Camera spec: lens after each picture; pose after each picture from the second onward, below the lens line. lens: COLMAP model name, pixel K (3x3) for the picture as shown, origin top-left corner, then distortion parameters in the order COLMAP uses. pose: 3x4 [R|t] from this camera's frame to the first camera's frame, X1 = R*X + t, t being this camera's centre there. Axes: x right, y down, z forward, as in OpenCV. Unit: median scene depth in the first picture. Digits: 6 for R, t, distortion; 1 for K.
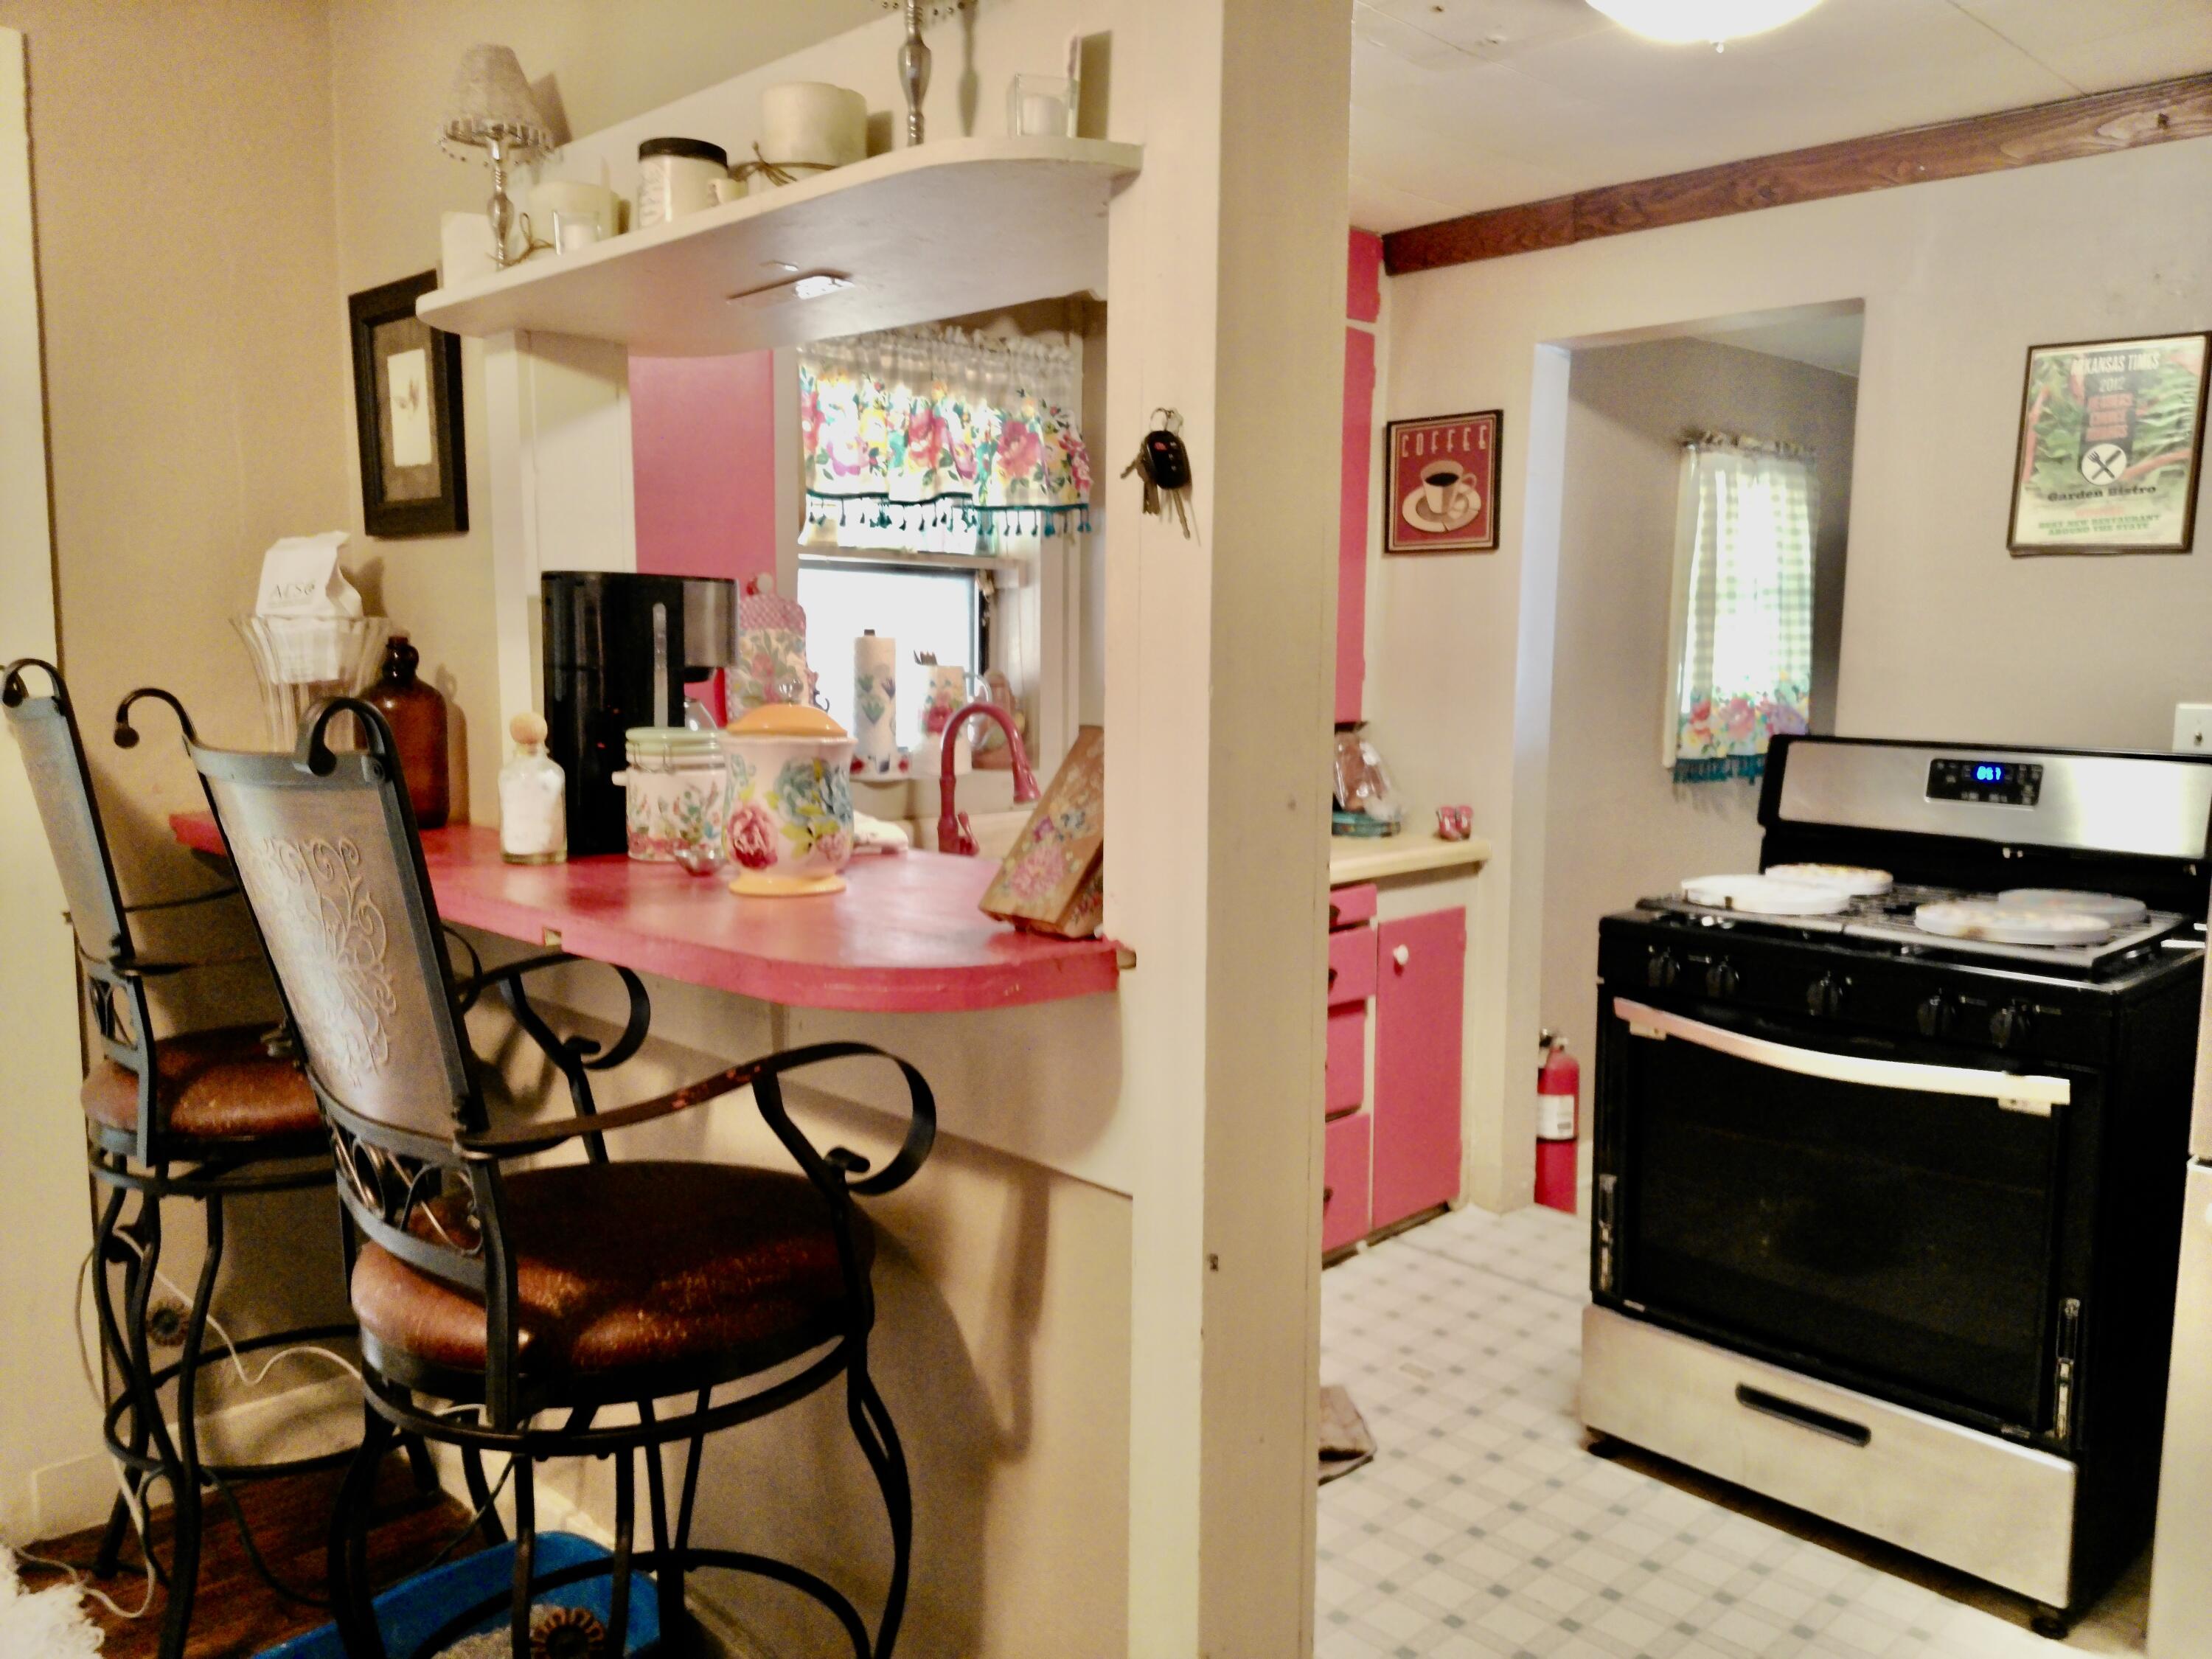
lens RADIAL K [[1653.5, 0, 1118.6], [0, 1653.5, 823.4], [0, 0, 1]] dist [0.116101, -0.138847]
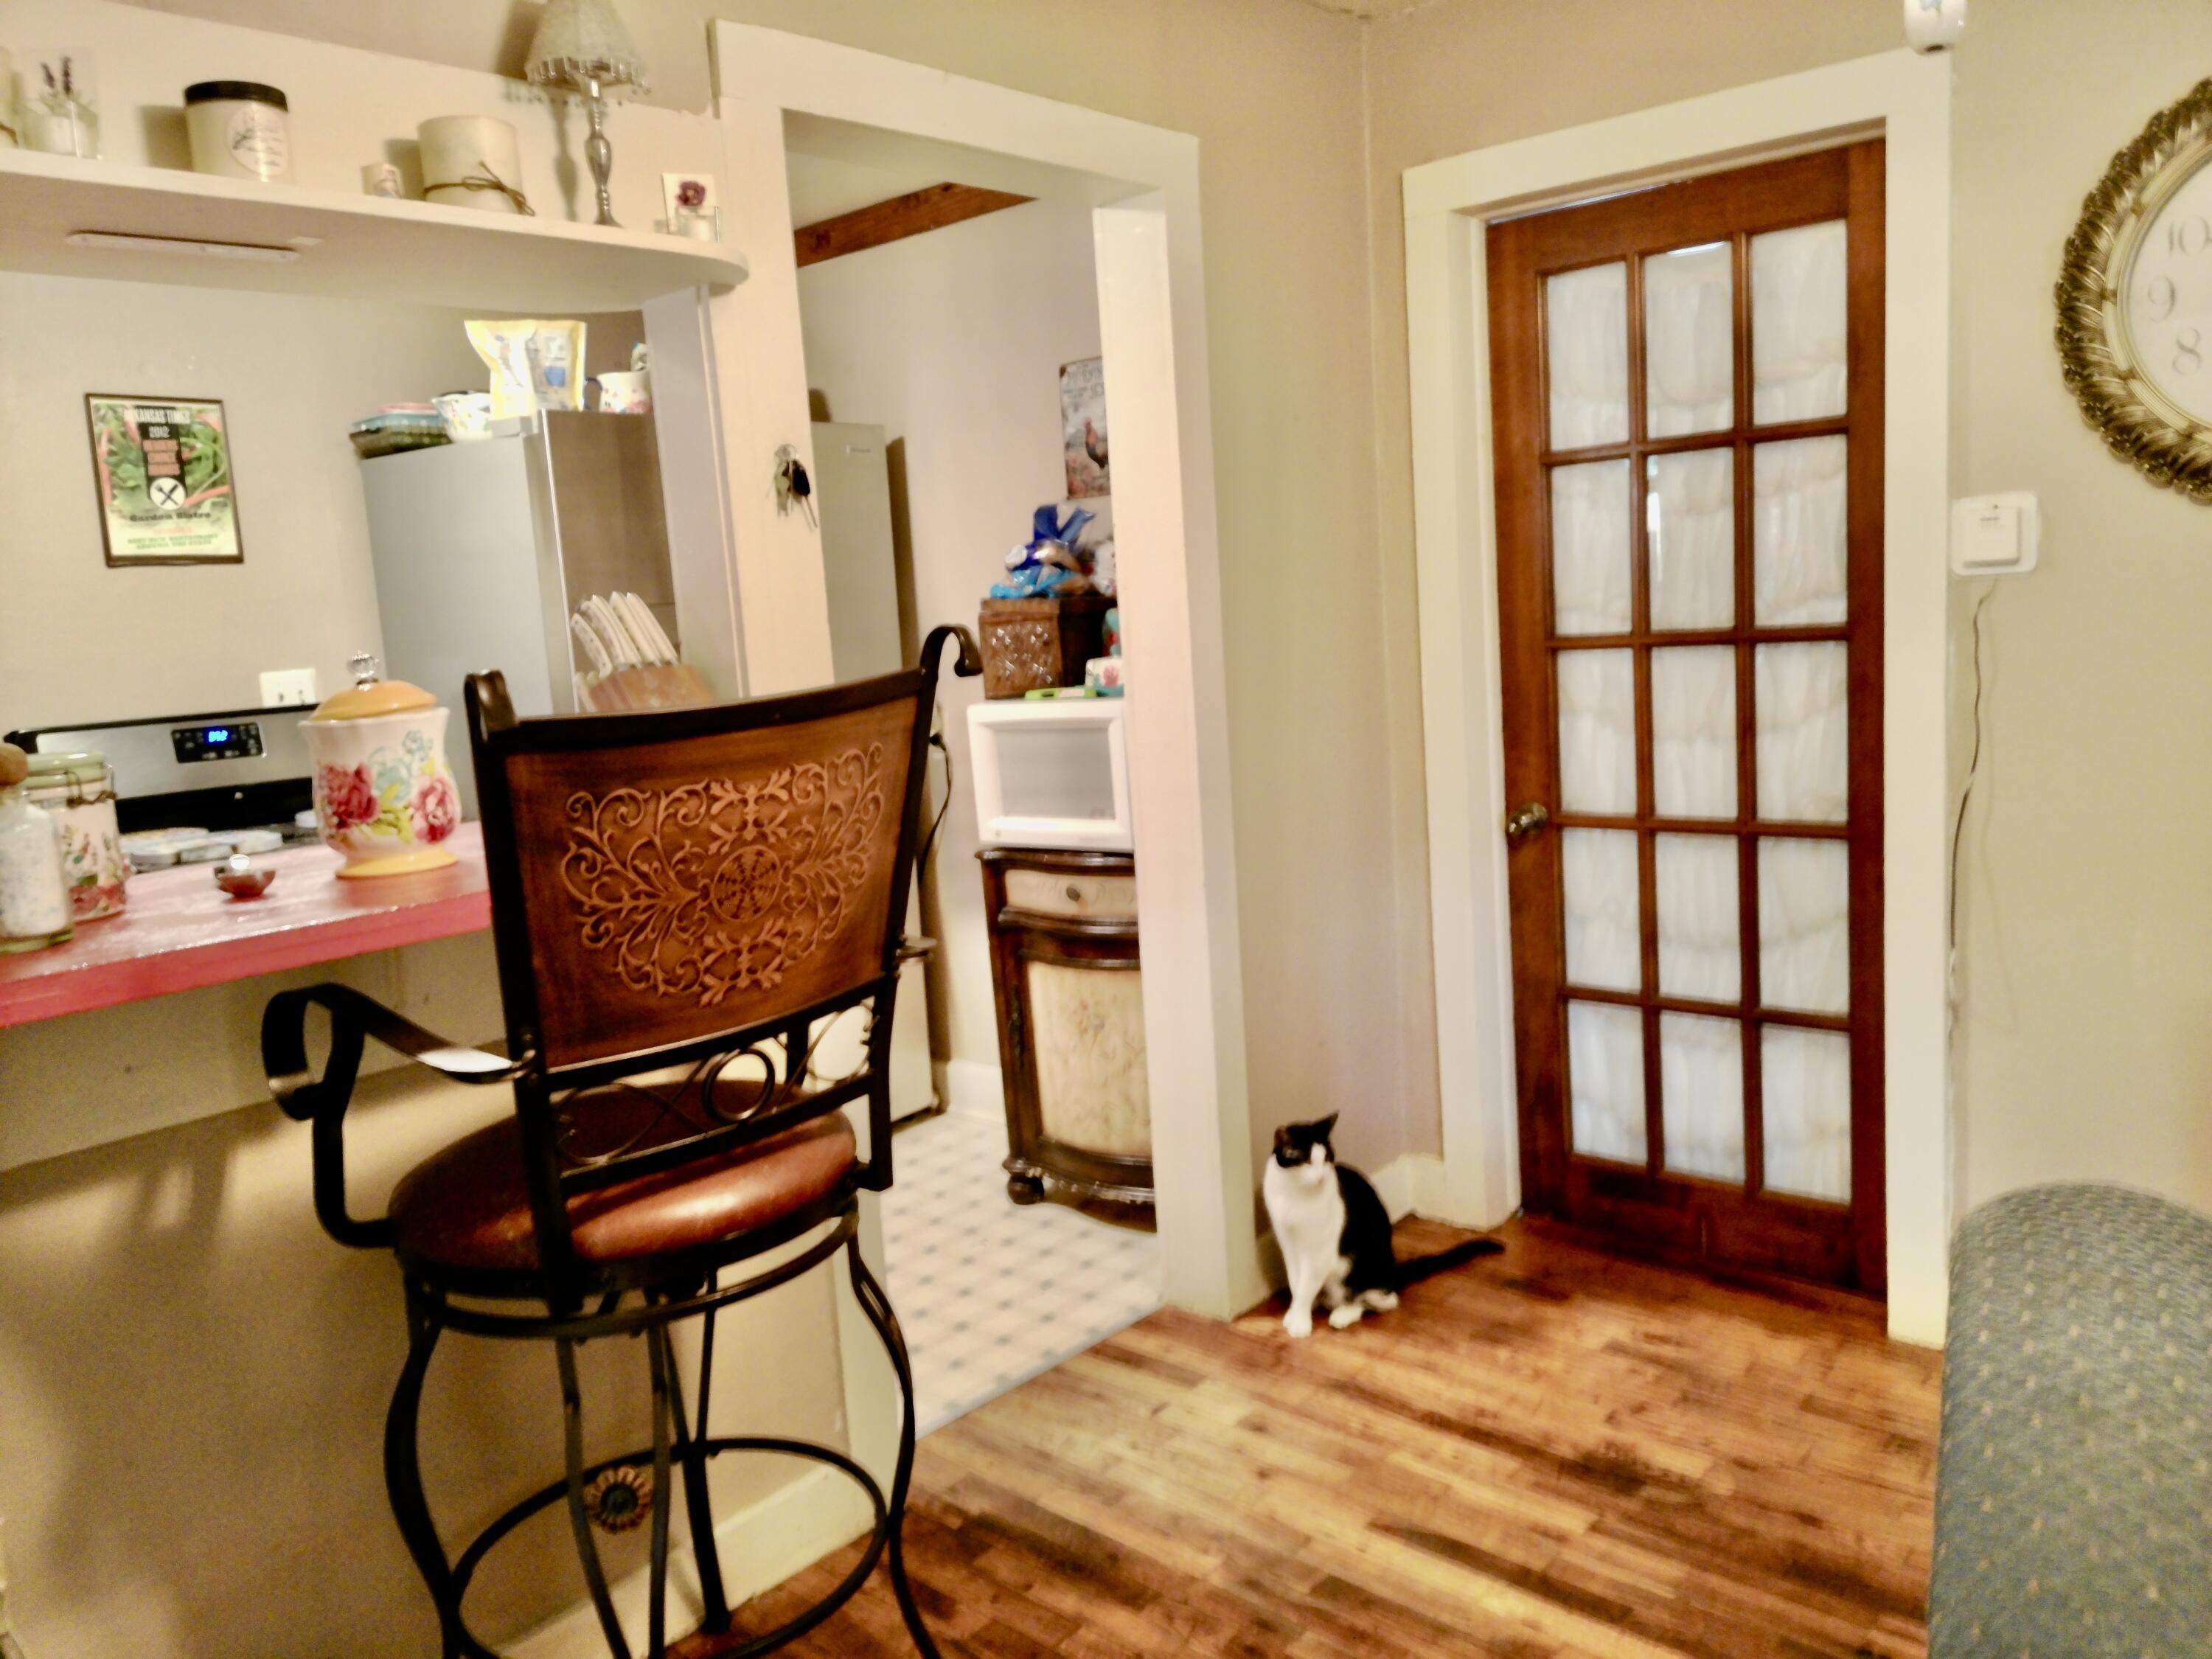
lens RADIAL K [[1660.2, 0, 1106.0], [0, 1660.2, 829.5], [0, 0, 1]] dist [0.114892, -0.156965]
pose [[-0.055866, -0.149505, 0.987182, -0.753214], [0.174895, 0.971973, 0.157099, -0.042145], [-0.983001, 0.181430, -0.028153, 0.378212]]
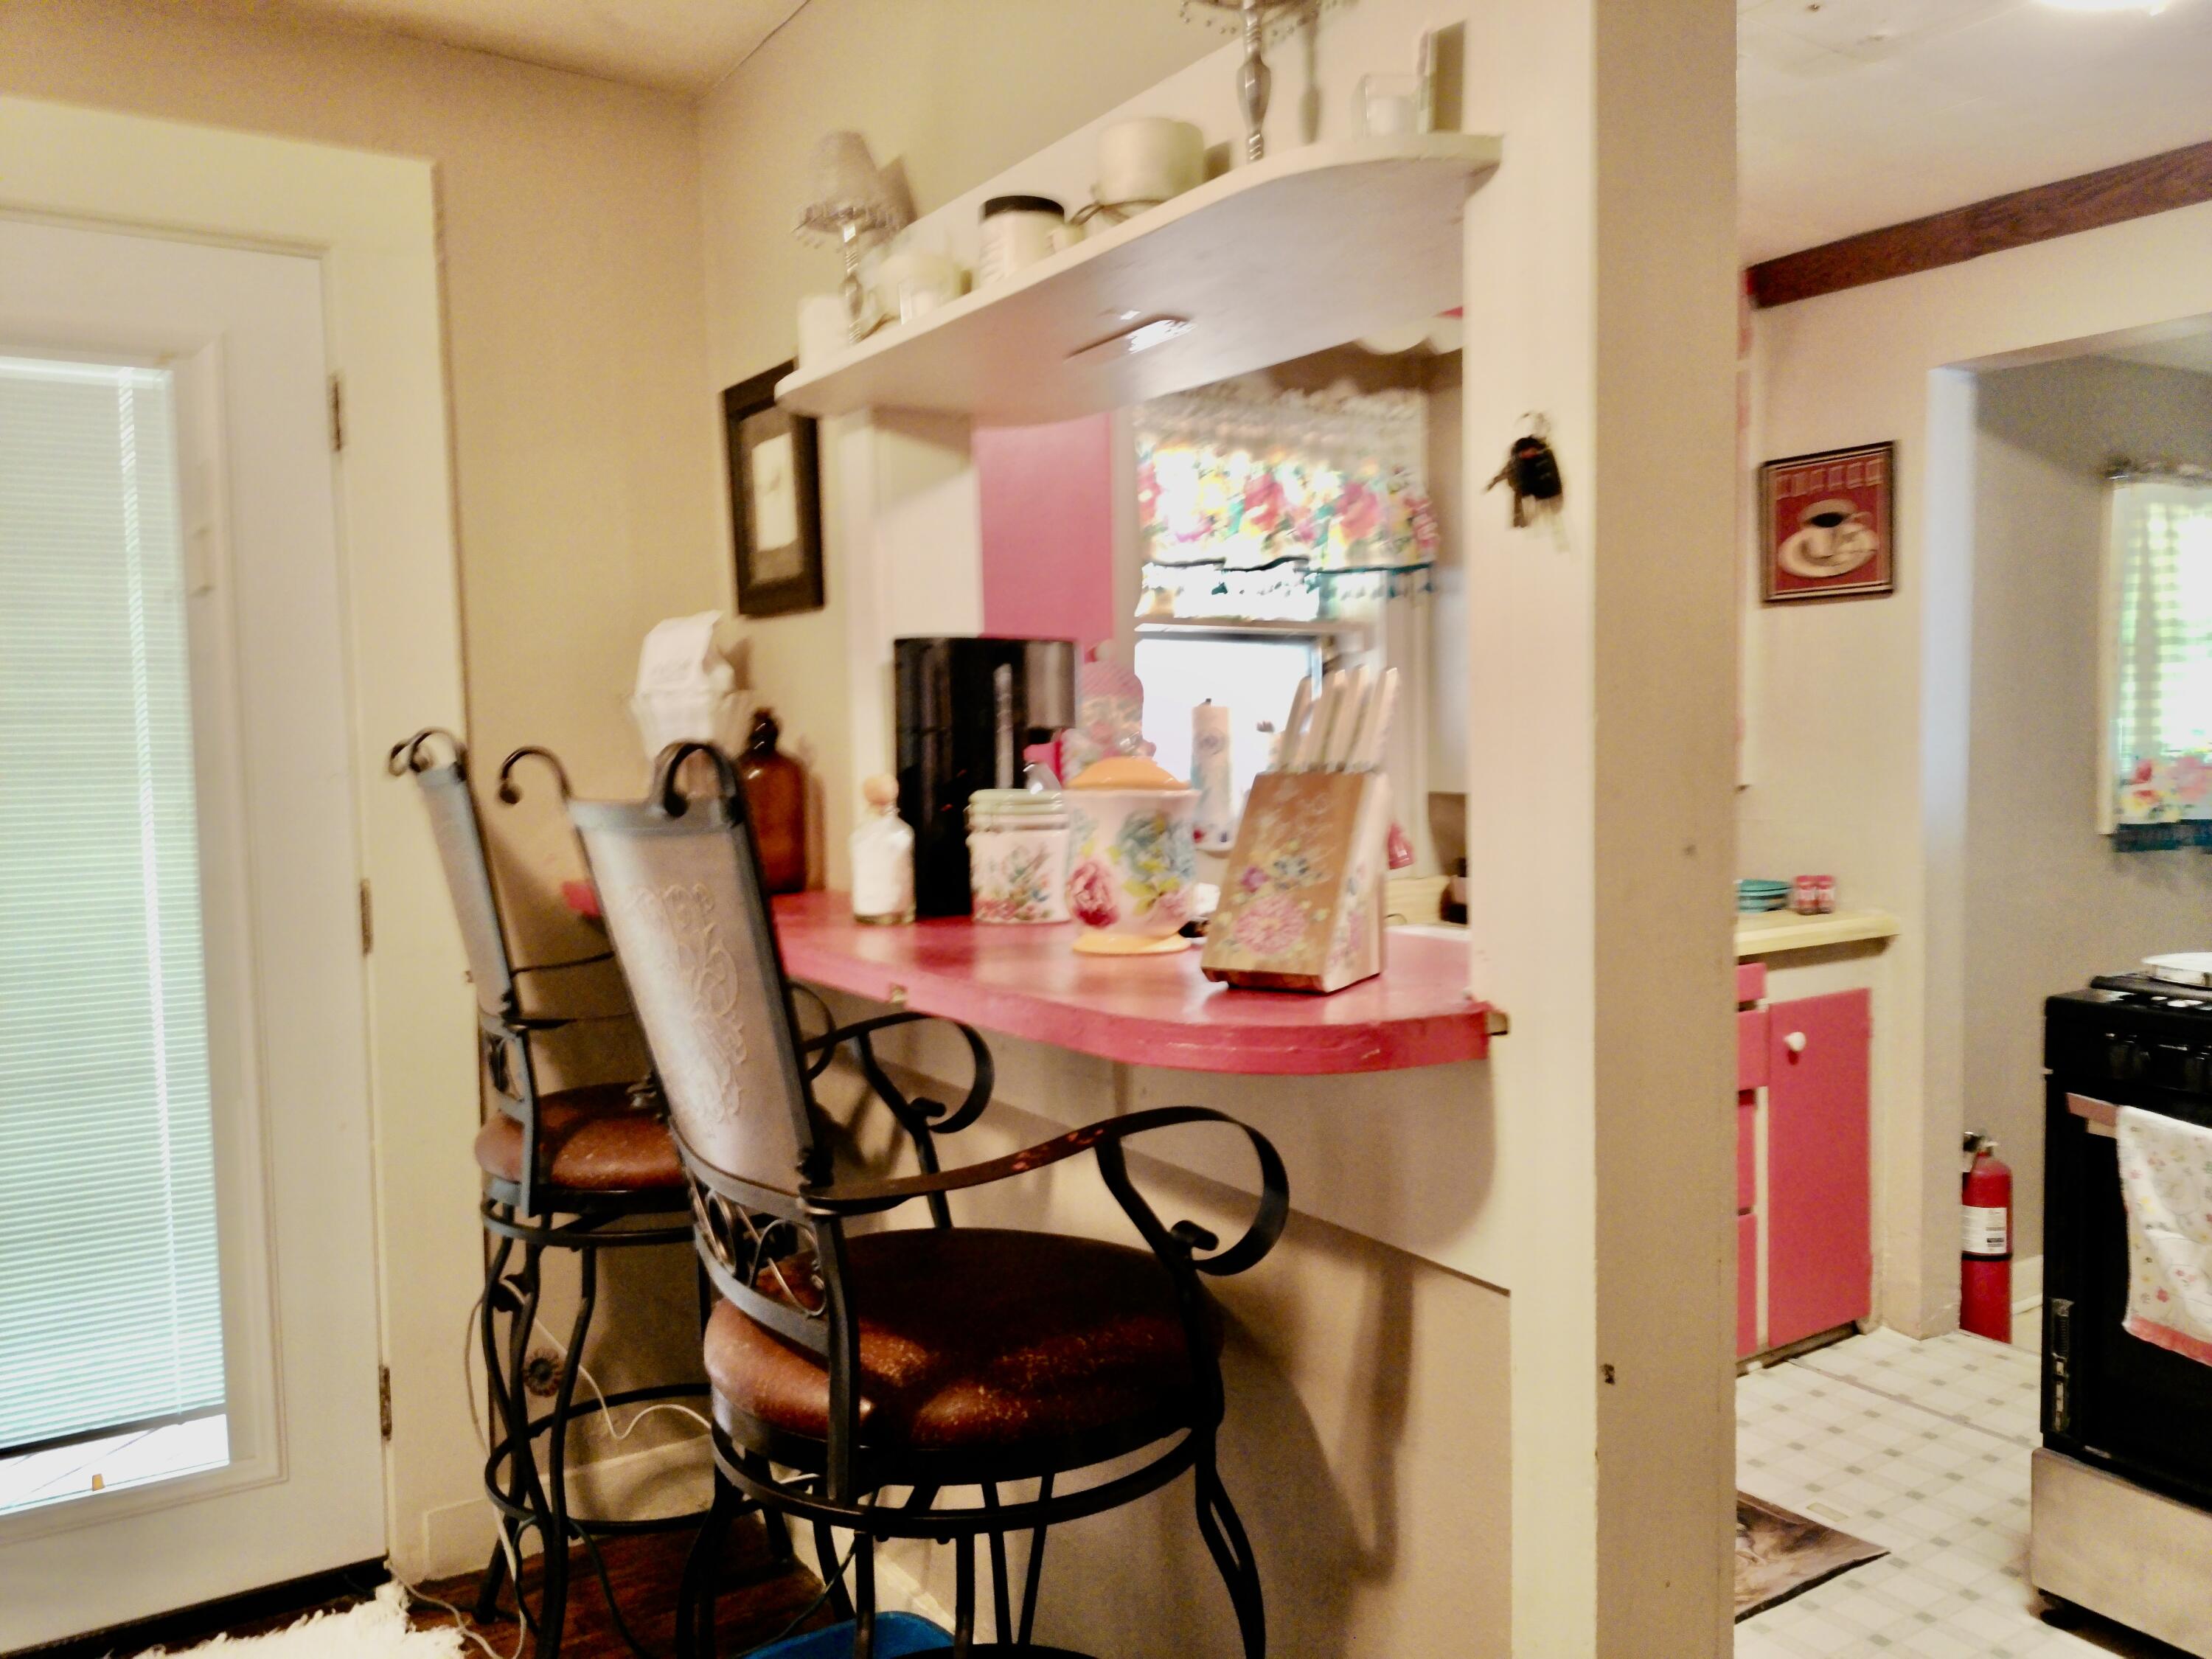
lens RADIAL K [[1653.5, 0, 1118.6], [0, 1653.5, 823.4], [0, 0, 1]] dist [0.116101, -0.138847]
pose [[0.980117, -0.010643, -0.198135, -0.008495], [0.000349, 0.998651, -0.051919, 0.010103], [0.198421, 0.050818, 0.978799, 0.033676]]
